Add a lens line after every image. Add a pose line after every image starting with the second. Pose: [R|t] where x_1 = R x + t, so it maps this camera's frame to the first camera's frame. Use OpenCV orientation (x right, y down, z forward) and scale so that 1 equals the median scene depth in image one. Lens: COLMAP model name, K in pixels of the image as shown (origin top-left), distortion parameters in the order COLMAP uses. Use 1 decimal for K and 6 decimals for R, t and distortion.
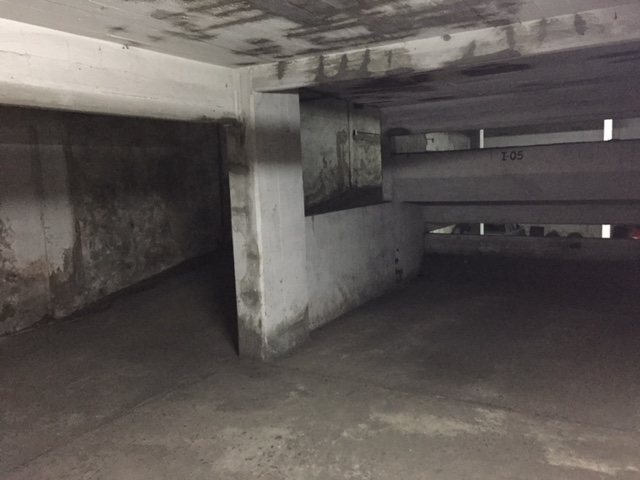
lens RADIAL K [[546.0, 0, 320.4], [0, 546.0, 241.1], [0, 0, 1]] dist [0.065797, -0.070857]
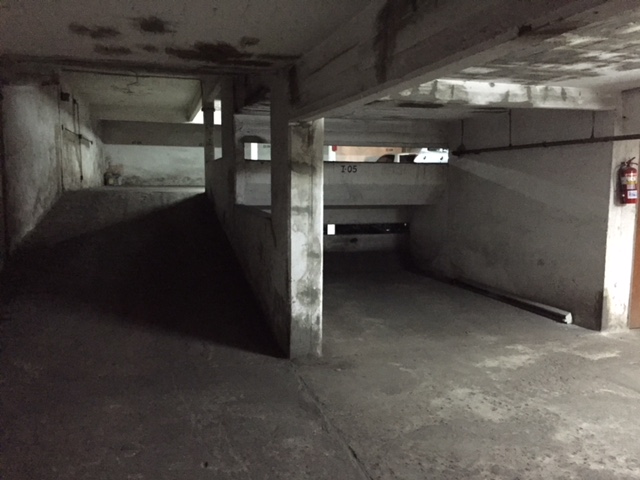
lens RADIAL K [[546.0, 0, 317.8], [0, 546.0, 239.1], [0, 0, 1]] dist [0.065797, -0.070857]
pose [[0.681807, -0.037626, 0.730564, -0.884608], [0.053897, 0.998546, 0.001128, -0.002195], [-0.729544, 0.038607, 0.682843, 0.304439]]
